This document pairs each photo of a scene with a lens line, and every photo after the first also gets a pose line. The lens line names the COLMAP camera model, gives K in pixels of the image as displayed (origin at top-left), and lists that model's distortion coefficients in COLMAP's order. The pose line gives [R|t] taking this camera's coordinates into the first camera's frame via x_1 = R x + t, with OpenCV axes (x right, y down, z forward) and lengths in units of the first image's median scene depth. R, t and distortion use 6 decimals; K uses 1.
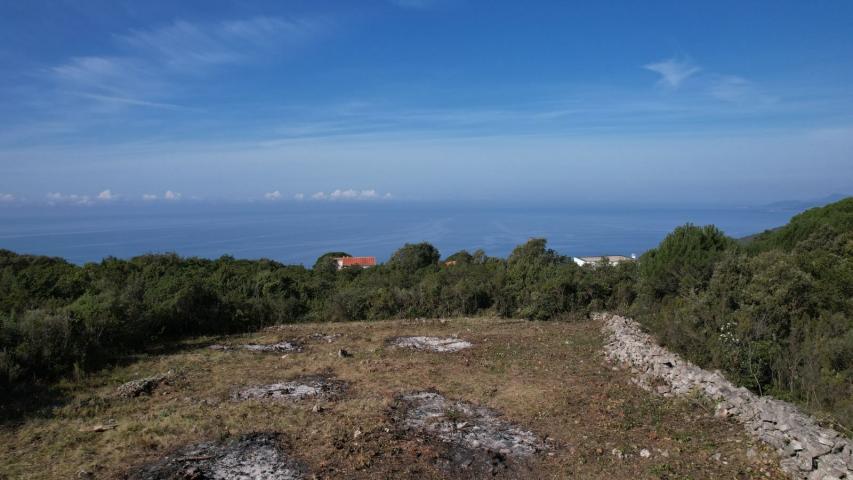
lens RADIAL K [[547.5, 0, 425.4], [0, 547.5, 242.8], [0, 0, 1]] dist [-0.077930, 0.070220]
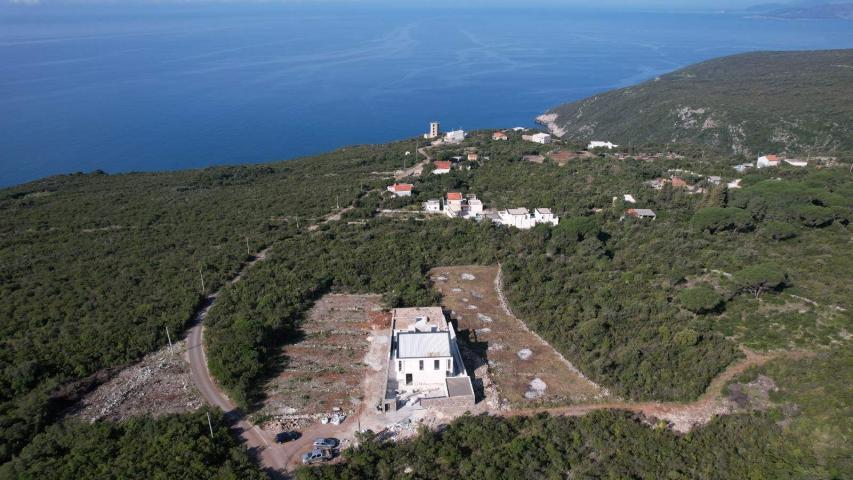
lens RADIAL K [[547.5, 0, 427.6], [0, 547.5, 246.1], [0, 0, 1]] dist [-0.077930, 0.070220]
pose [[0.997617, -0.021999, 0.065389, -0.612641], [-0.001875, 0.938802, 0.344453, -1.649220], [-0.068965, -0.343755, 0.936524, -3.365909]]
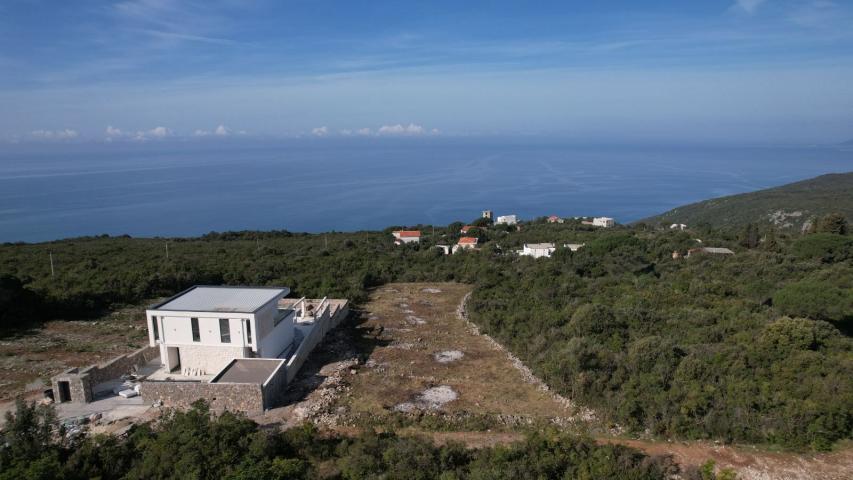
lens RADIAL K [[547.5, 0, 427.2], [0, 547.5, 242.4], [0, 0, 1]] dist [-0.077930, 0.070220]
pose [[0.996615, 0.018701, -0.080055, 0.220730], [-0.009407, 0.993328, 0.114937, -0.472254], [0.081670, -0.113795, 0.990142, -2.207328]]
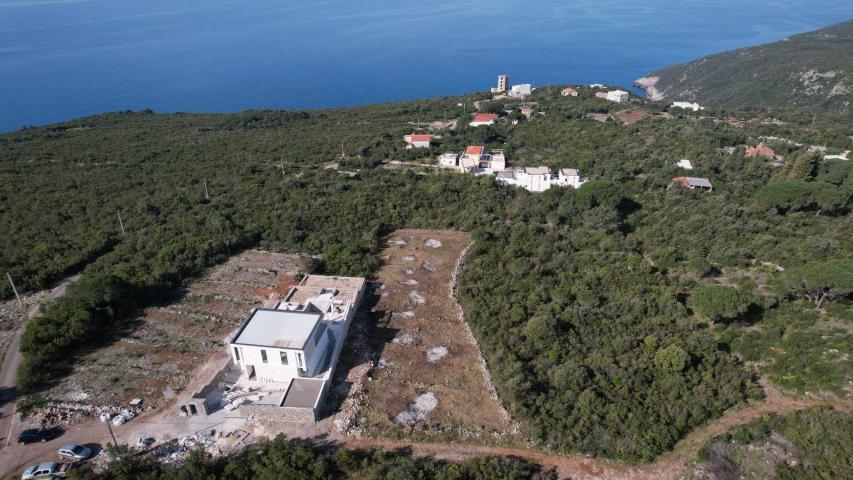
lens RADIAL K [[547.5, 0, 426.5], [0, 547.5, 246.1], [0, 0, 1]] dist [-0.077930, 0.070220]
pose [[0.993356, 0.056982, -0.099980, 0.325188], [-0.011200, 0.912550, 0.408812, -1.325503], [0.114532, -0.404976, 0.907125, -2.556573]]
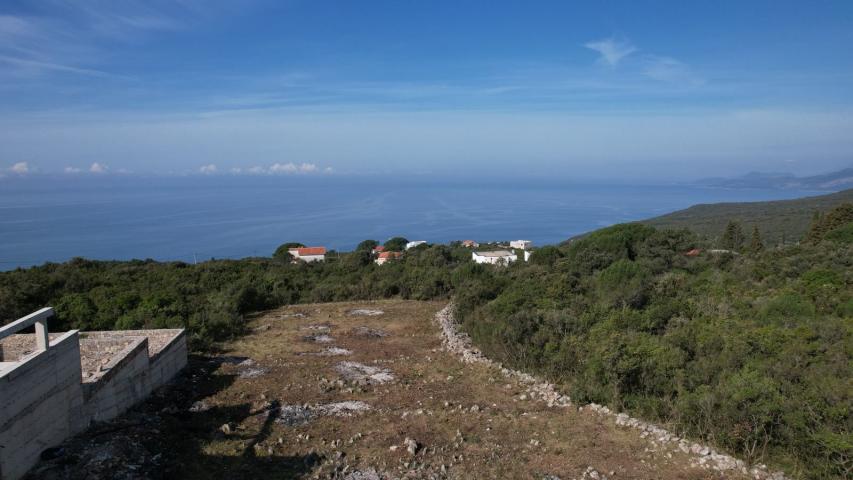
lens RADIAL K [[547.5, 0, 427.3], [0, 547.5, 242.9], [0, 0, 1]] dist [-0.077930, 0.070220]
pose [[0.994009, -0.006220, 0.109122, 0.012620], [0.001219, 0.998948, 0.045841, -0.151312], [-0.109292, -0.045433, 0.992971, -0.923645]]
